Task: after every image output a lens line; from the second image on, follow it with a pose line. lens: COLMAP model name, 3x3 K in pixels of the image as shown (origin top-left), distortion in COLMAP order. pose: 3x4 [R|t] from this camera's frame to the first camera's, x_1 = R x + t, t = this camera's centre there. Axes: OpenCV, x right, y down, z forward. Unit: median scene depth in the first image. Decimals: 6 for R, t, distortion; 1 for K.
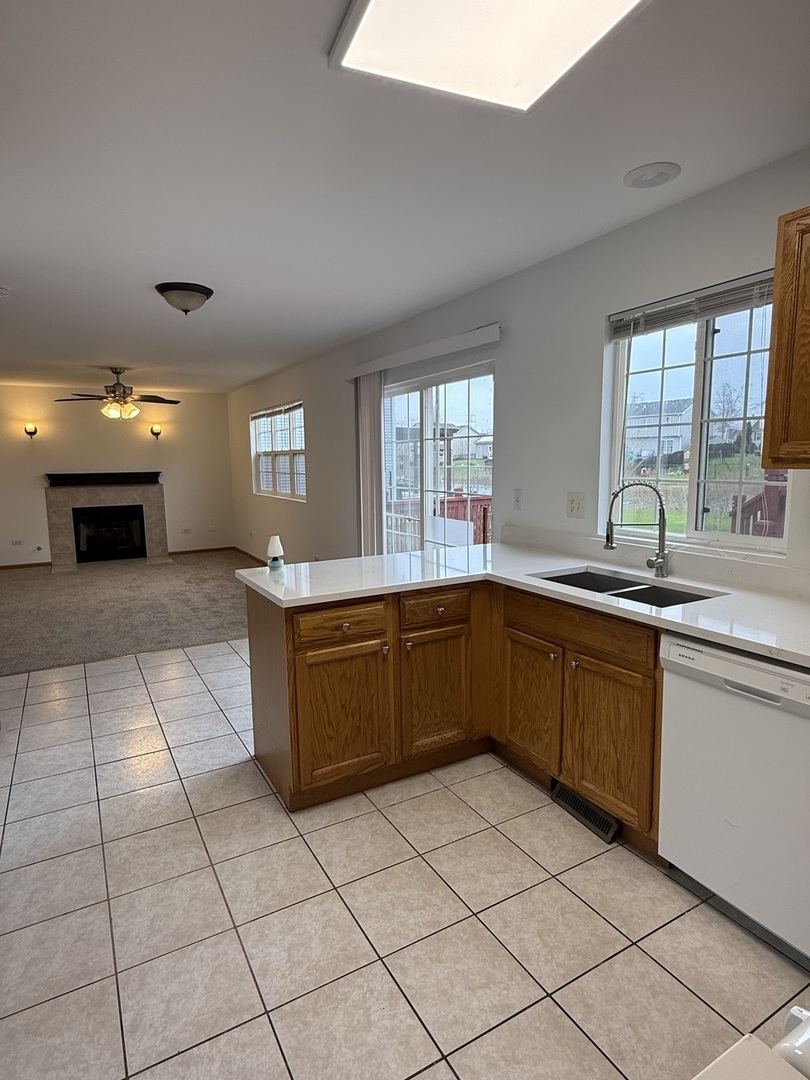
lens RADIAL K [[598.5, 0, 405.0], [0, 598.5, 540.0], [0, 0, 1]] dist [0.001257, 0.000254]
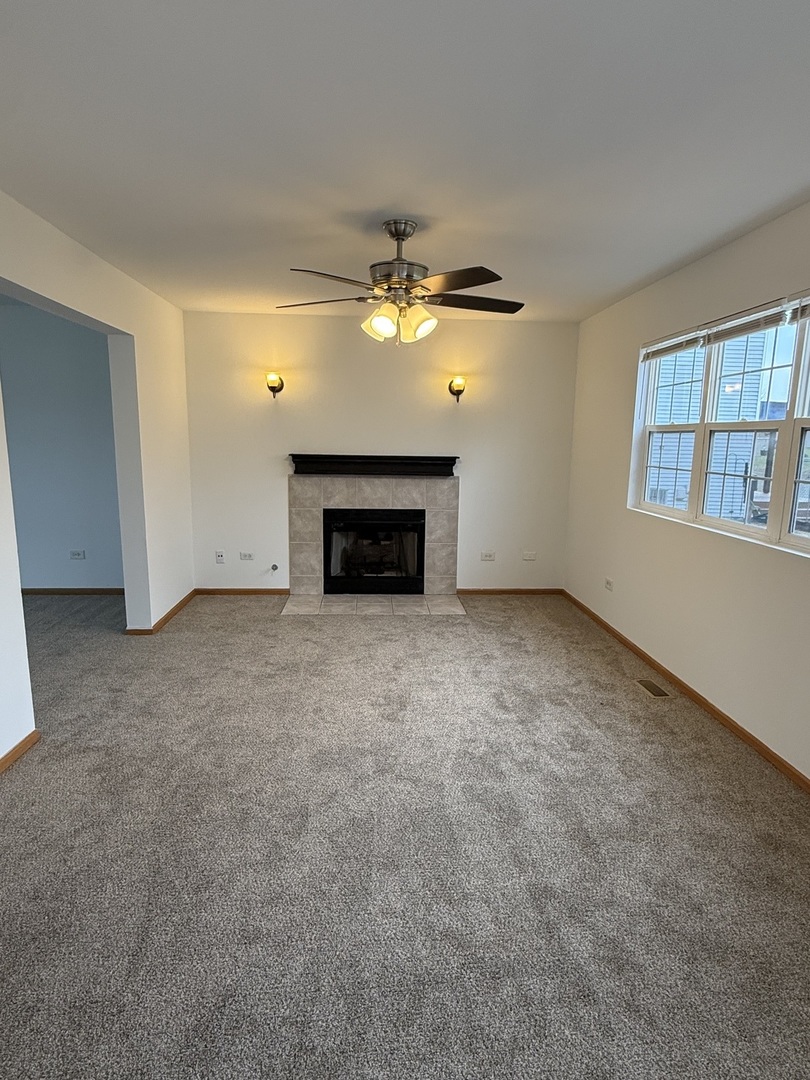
lens RADIAL K [[598.5, 0, 405.0], [0, 598.5, 540.0], [0, 0, 1]] dist [0.001257, 0.000254]
pose [[0.900073, 0.100046, -0.424098, -0.205664], [-0.087619, 0.994960, 0.048759, -0.059393], [0.426839, -0.006728, 0.904303, 0.463707]]
